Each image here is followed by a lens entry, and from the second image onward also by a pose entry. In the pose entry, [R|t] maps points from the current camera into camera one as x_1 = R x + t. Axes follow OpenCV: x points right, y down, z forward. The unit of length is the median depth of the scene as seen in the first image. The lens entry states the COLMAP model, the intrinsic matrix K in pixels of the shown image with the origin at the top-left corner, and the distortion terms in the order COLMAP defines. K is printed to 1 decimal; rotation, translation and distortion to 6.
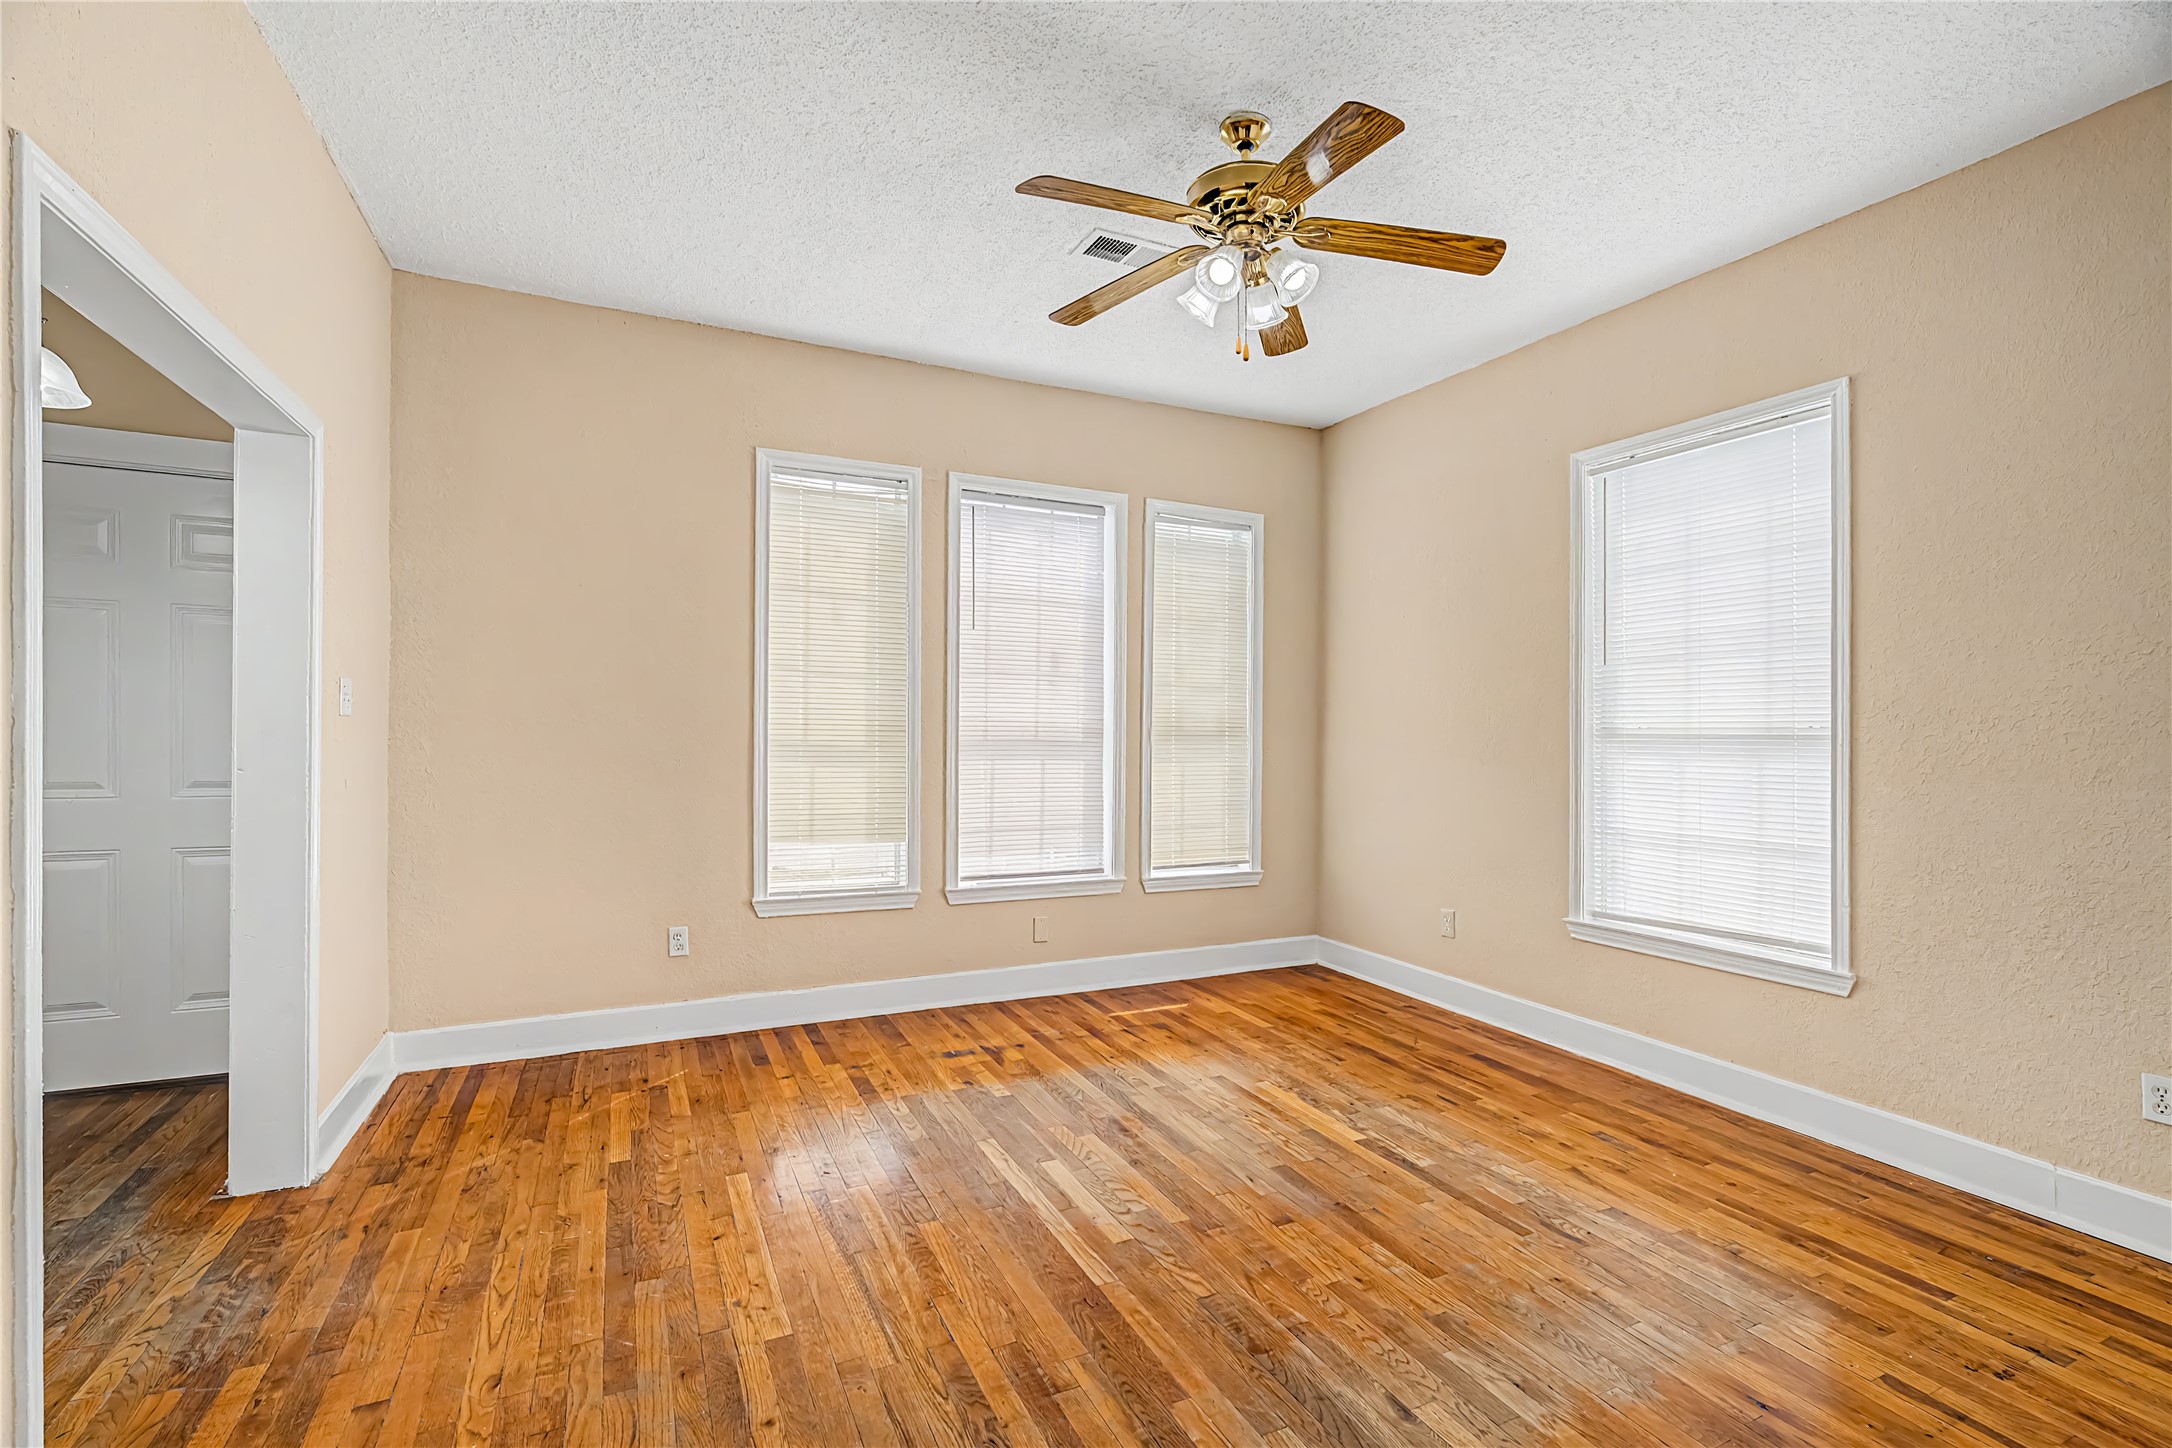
lens RADIAL K [[976.3, 0, 1099.0], [0, 976.3, 738.6], [0, 0, 1]] dist [-0.010179, 0.001054]
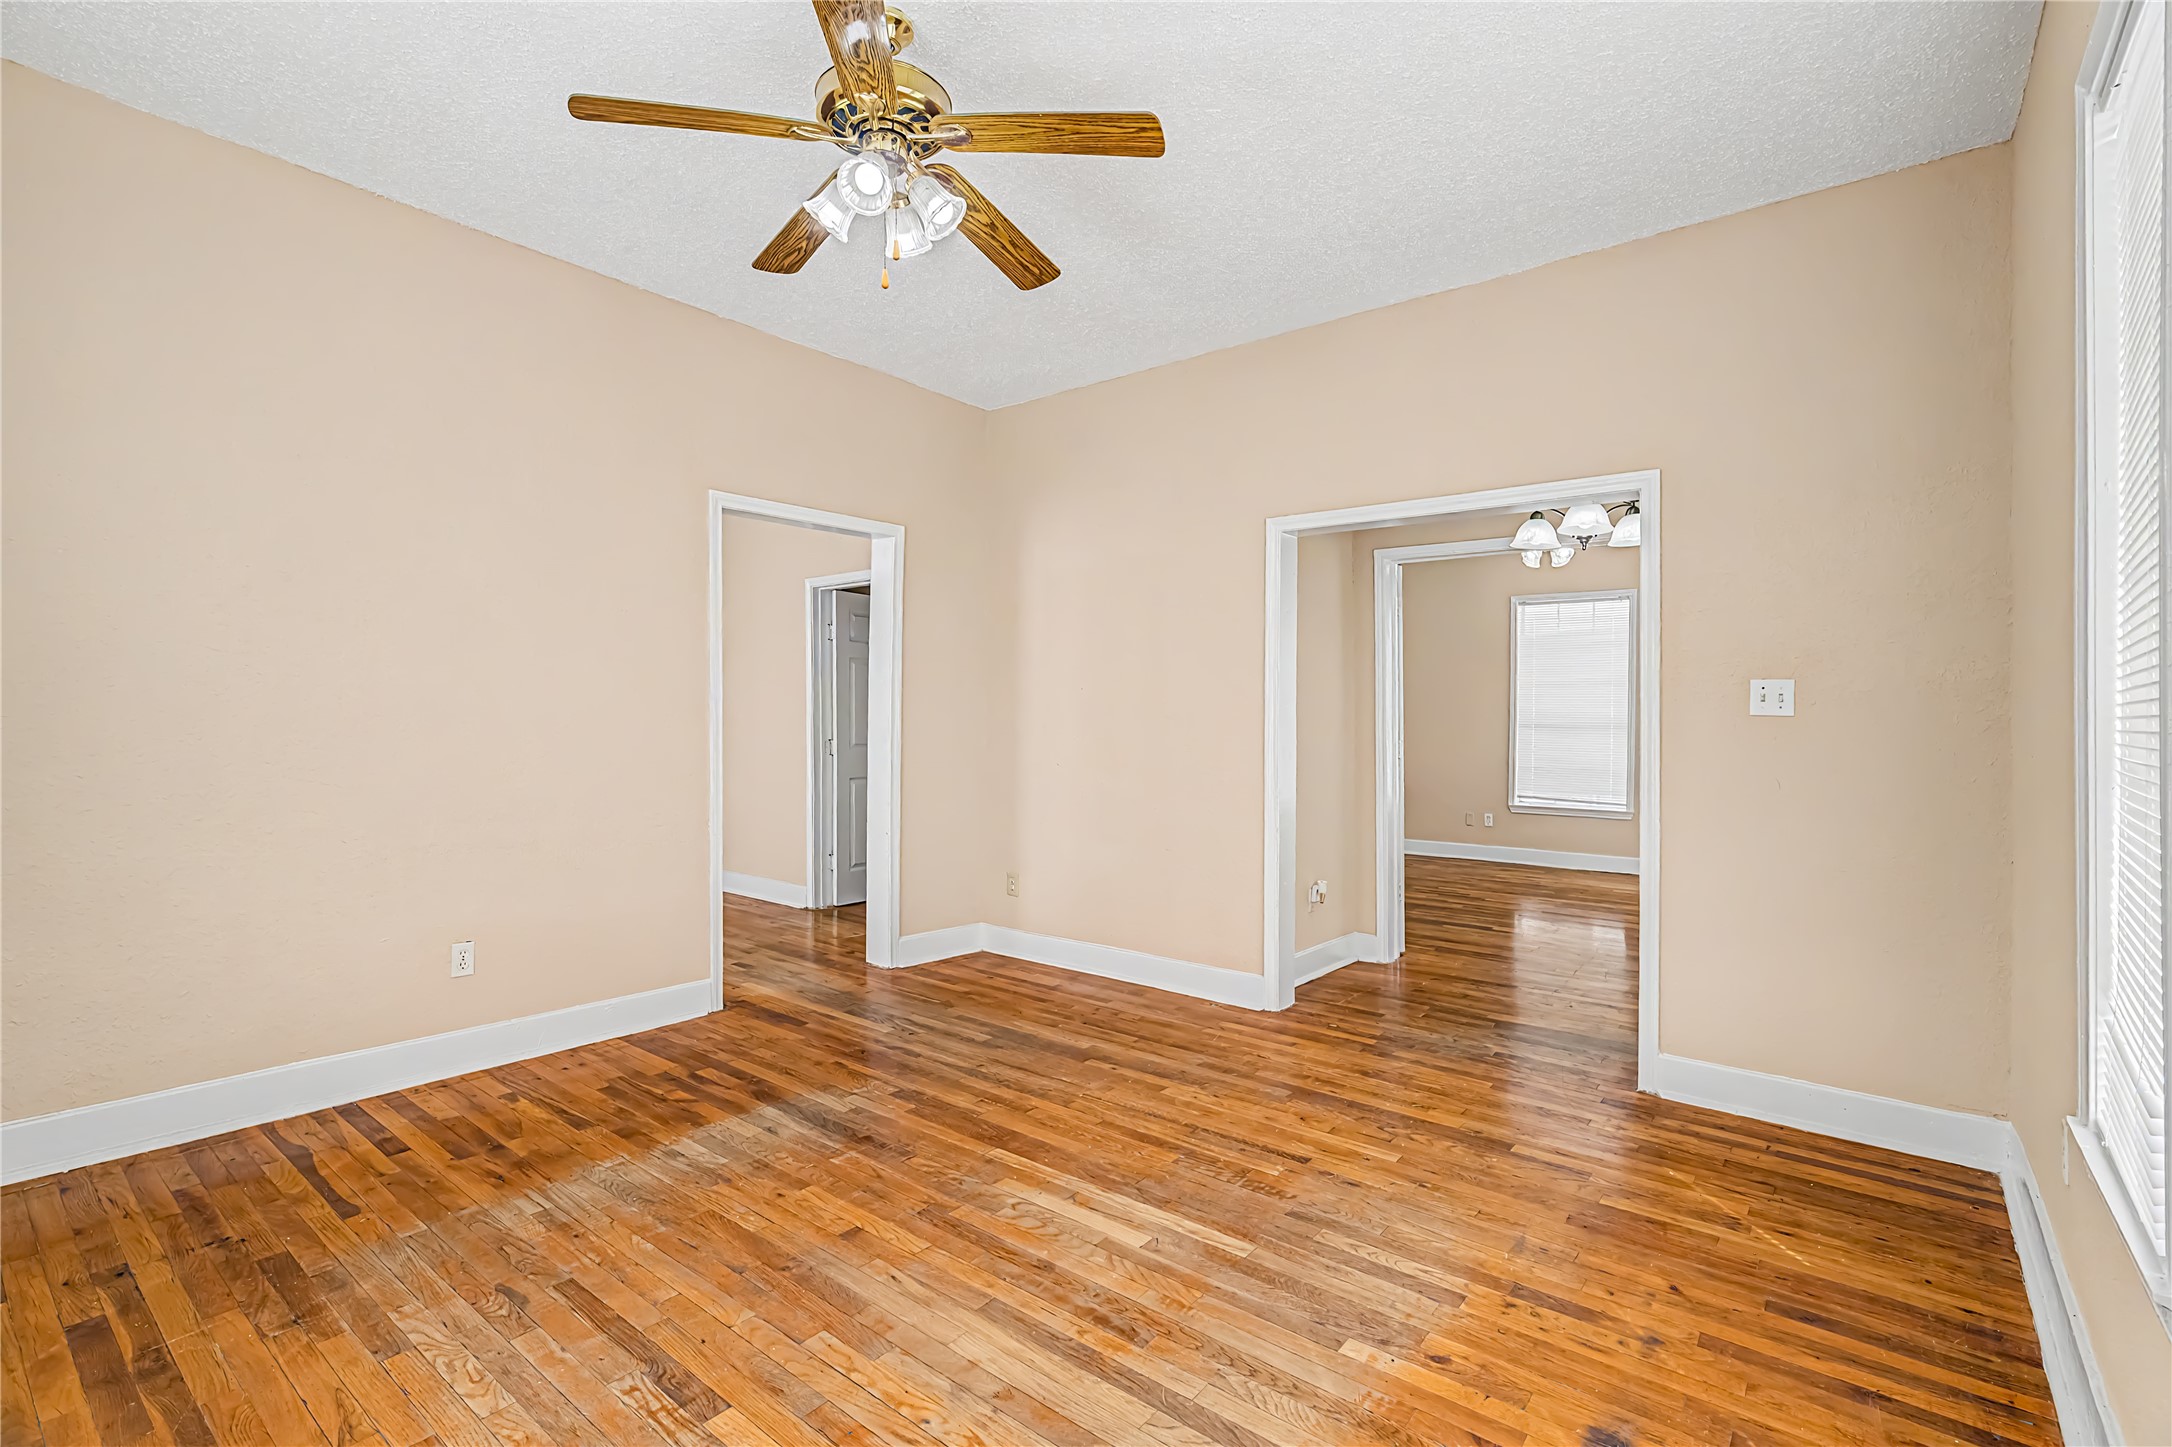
lens RADIAL K [[987.6, 0, 1094.2], [0, 987.6, 753.7], [0, 0, 1]] dist [-0.008397, 0.000114]
pose [[-0.903123, -0.009774, -0.429271, 0.287522], [-0.031293, 0.998581, 0.043100, -0.004524], [0.428241, 0.052358, -0.902147, 1.427578]]
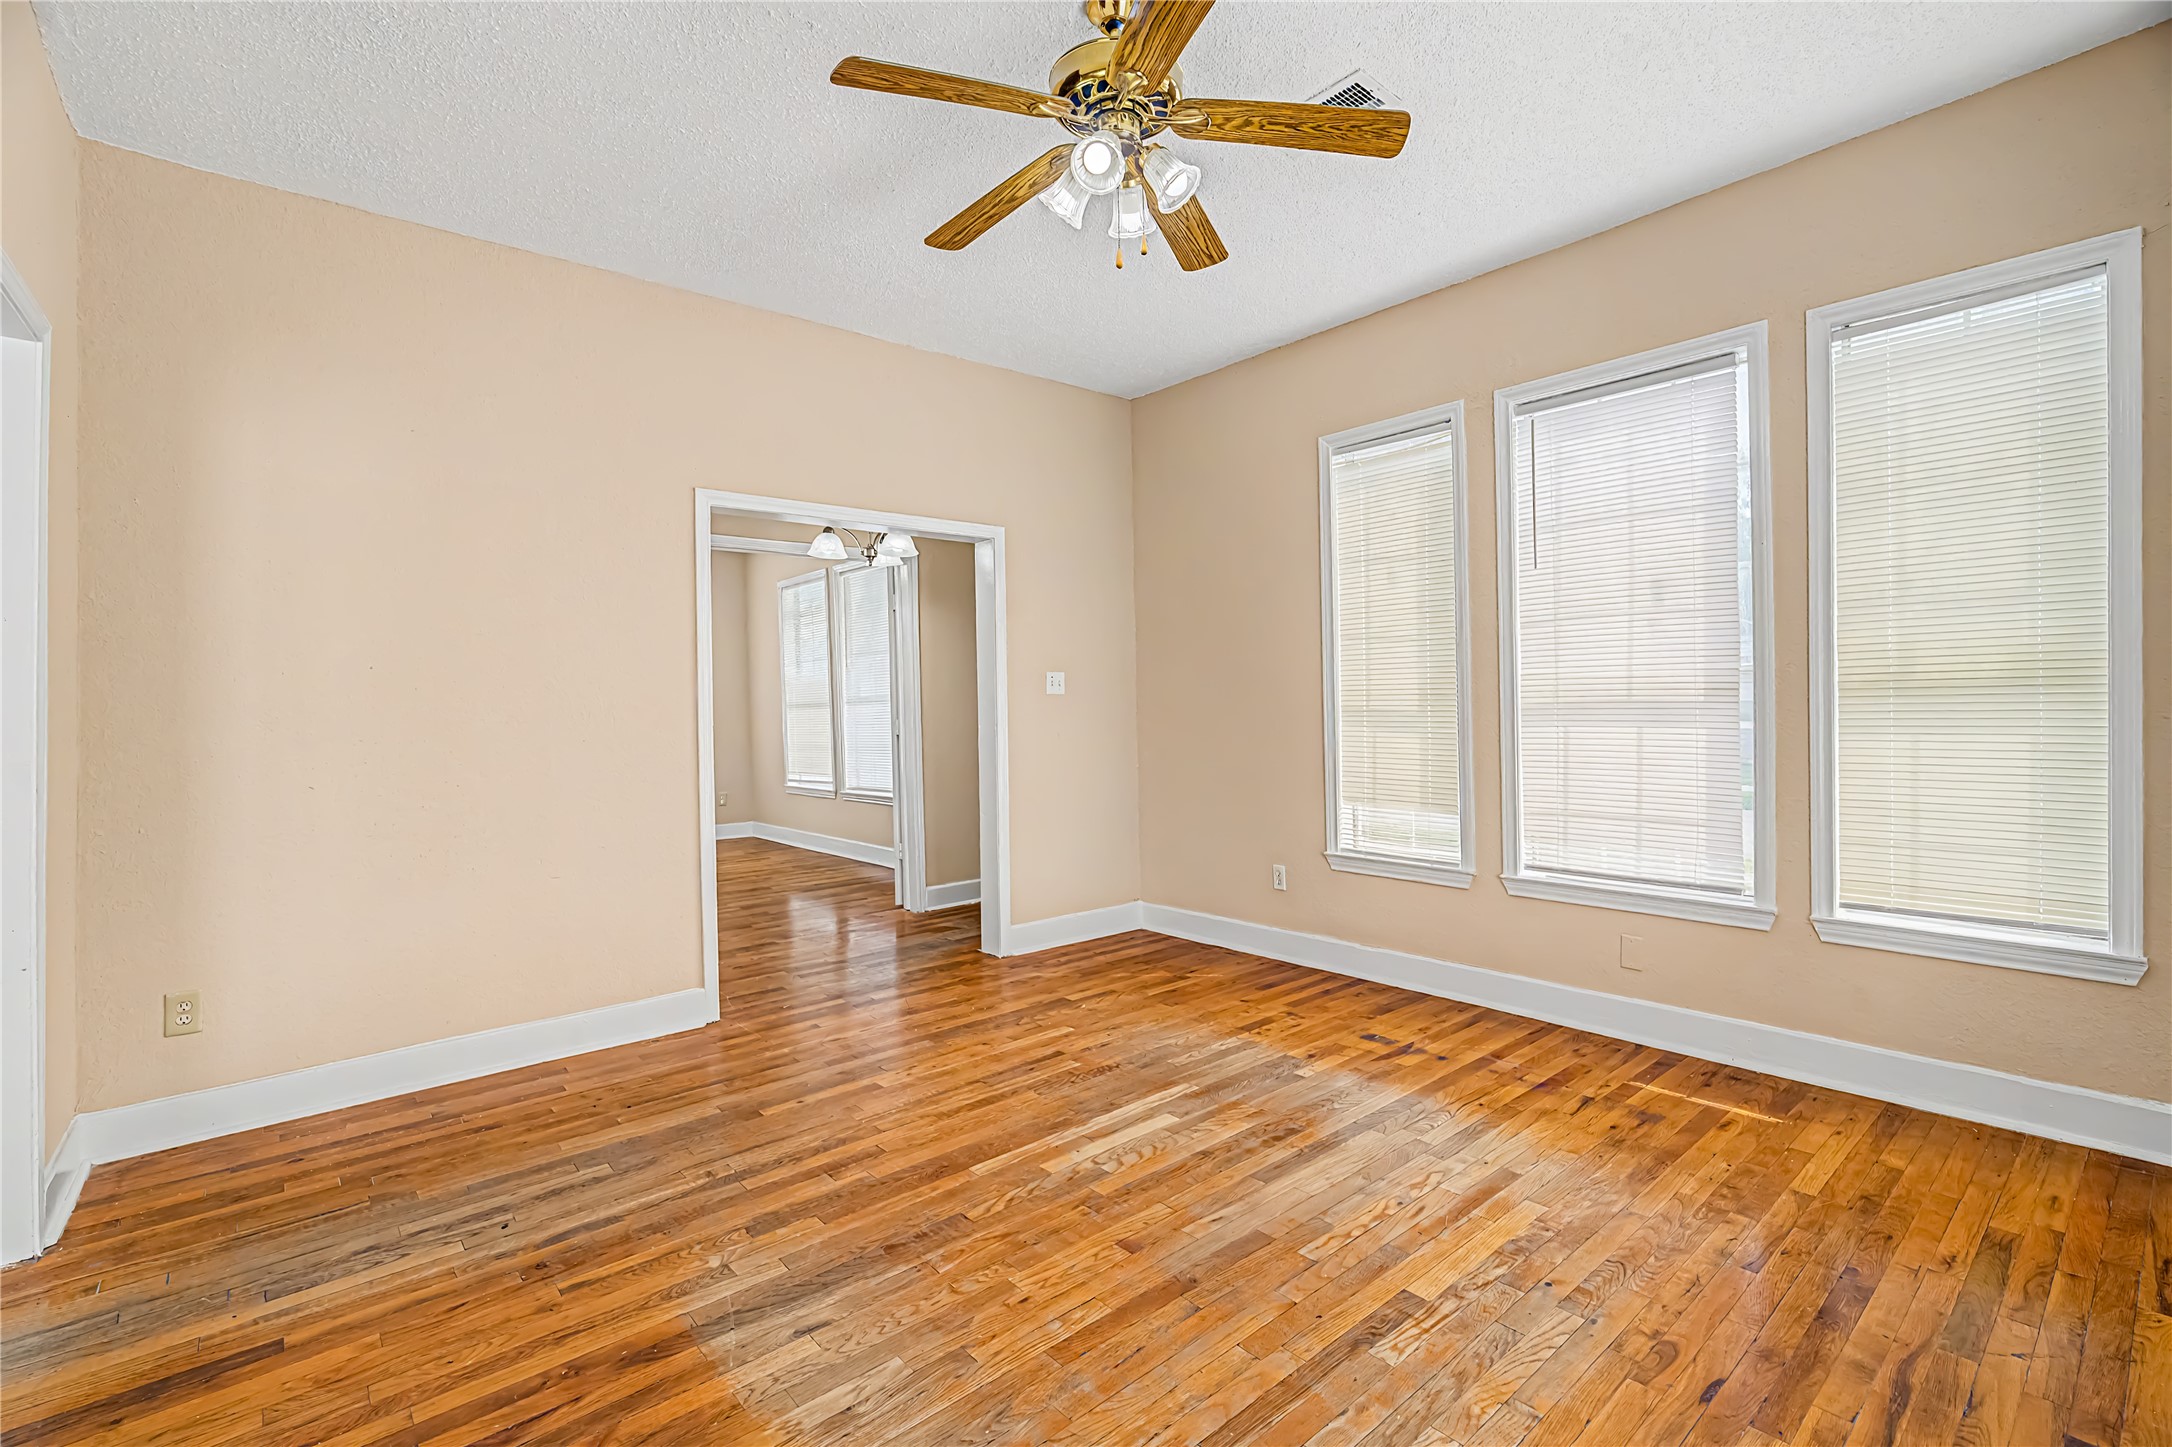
lens RADIAL K [[976.3, 0, 1099.0], [0, 976.3, 738.1], [0, 0, 1]] dist [-0.010179, 0.001054]
pose [[0.259116, 0.016912, -0.965698, 0.758190], [0.008263, 0.999771, 0.019726, 0.016320], [0.965811, -0.013091, 0.258917, 0.561004]]
